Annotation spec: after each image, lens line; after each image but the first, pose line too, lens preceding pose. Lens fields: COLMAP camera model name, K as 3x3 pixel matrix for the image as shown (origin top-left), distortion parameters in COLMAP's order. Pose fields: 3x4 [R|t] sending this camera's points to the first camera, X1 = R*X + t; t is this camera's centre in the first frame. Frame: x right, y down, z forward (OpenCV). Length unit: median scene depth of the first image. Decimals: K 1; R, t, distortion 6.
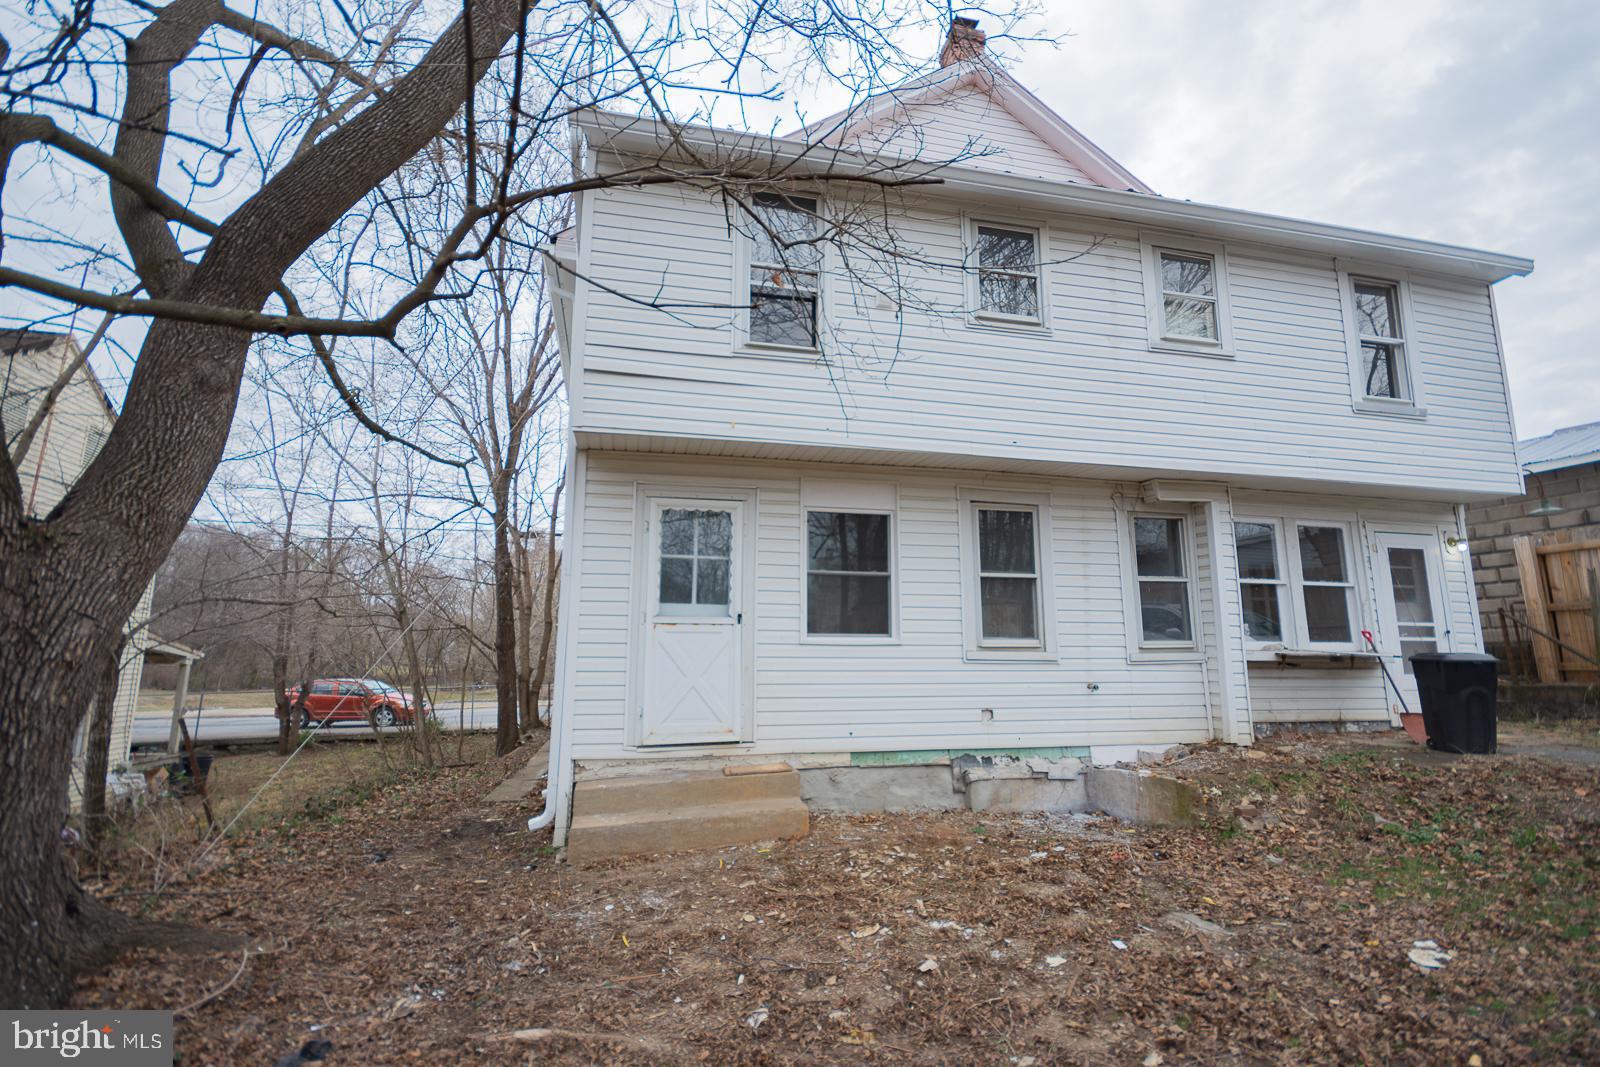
lens RADIAL K [[720.9, 0, 842.5], [0, 720.9, 538.0], [0, 0, 1]] dist [0.020387, -0.016965]
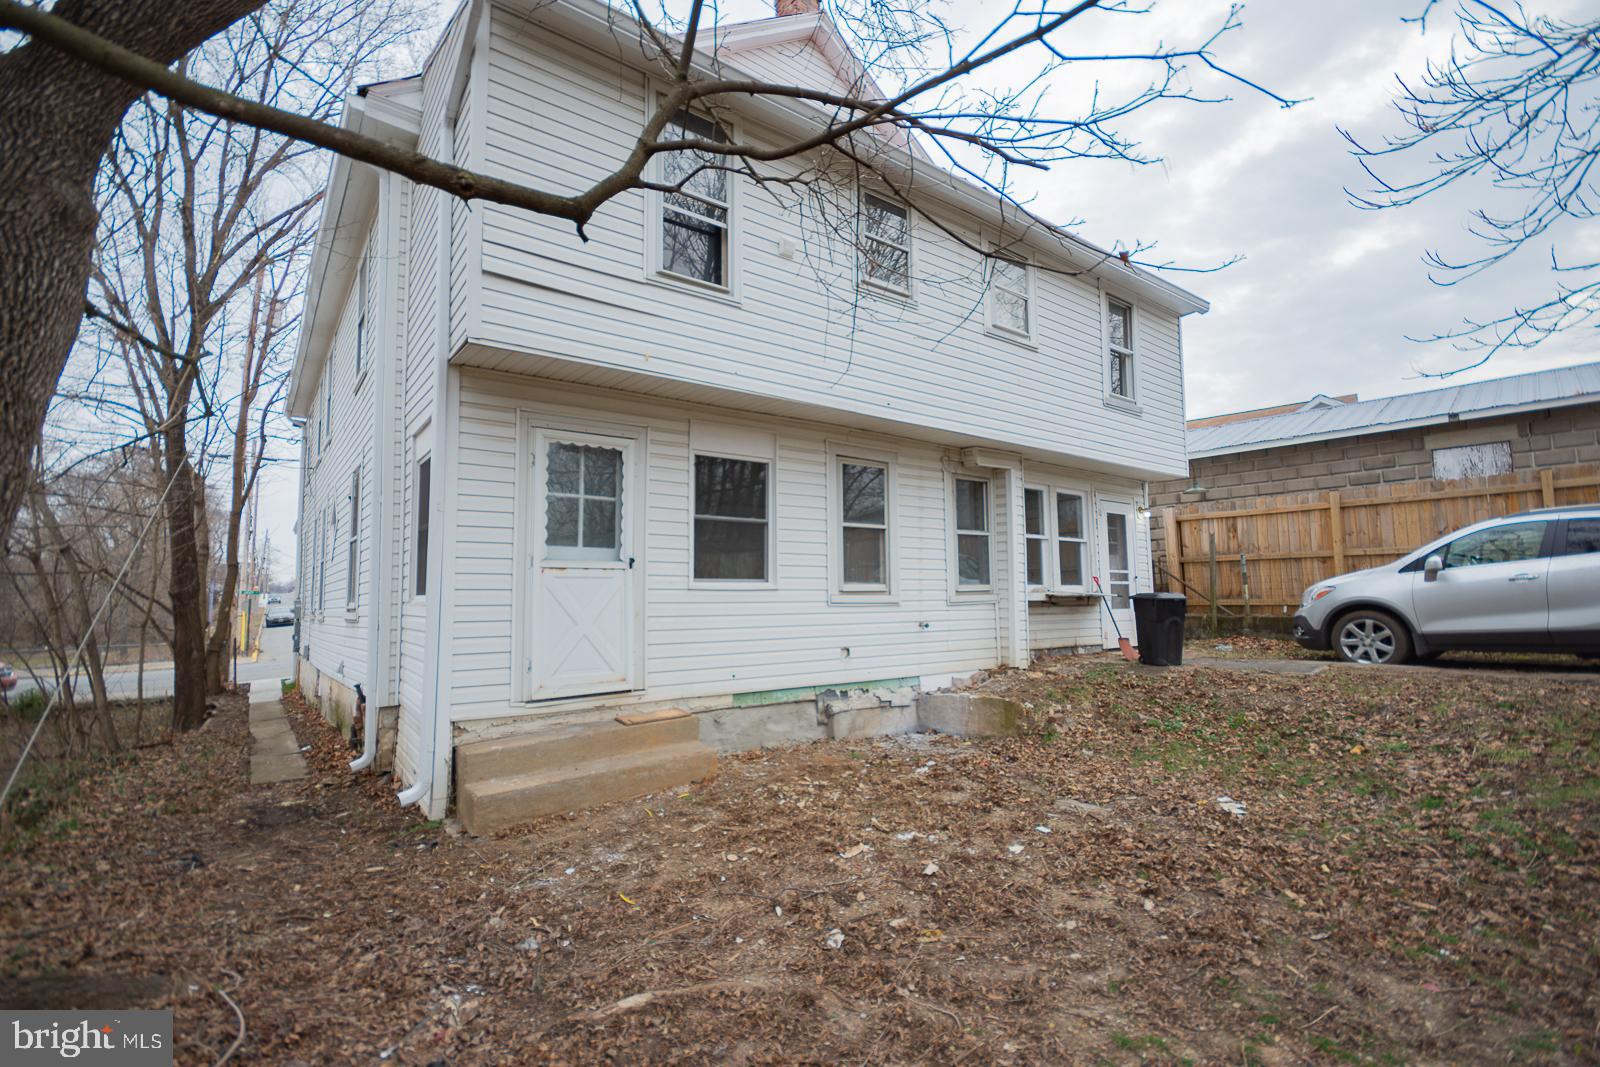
lens RADIAL K [[711.1, 0, 797.6], [0, 711.1, 536.5], [0, 0, 1]] dist [0.017652, -0.016352]
pose [[0.918874, 0.023234, 0.393867, -0.316139], [-0.051723, 0.996743, 0.061869, 0.007102], [-0.391146, -0.077222, 0.917083, 0.058053]]
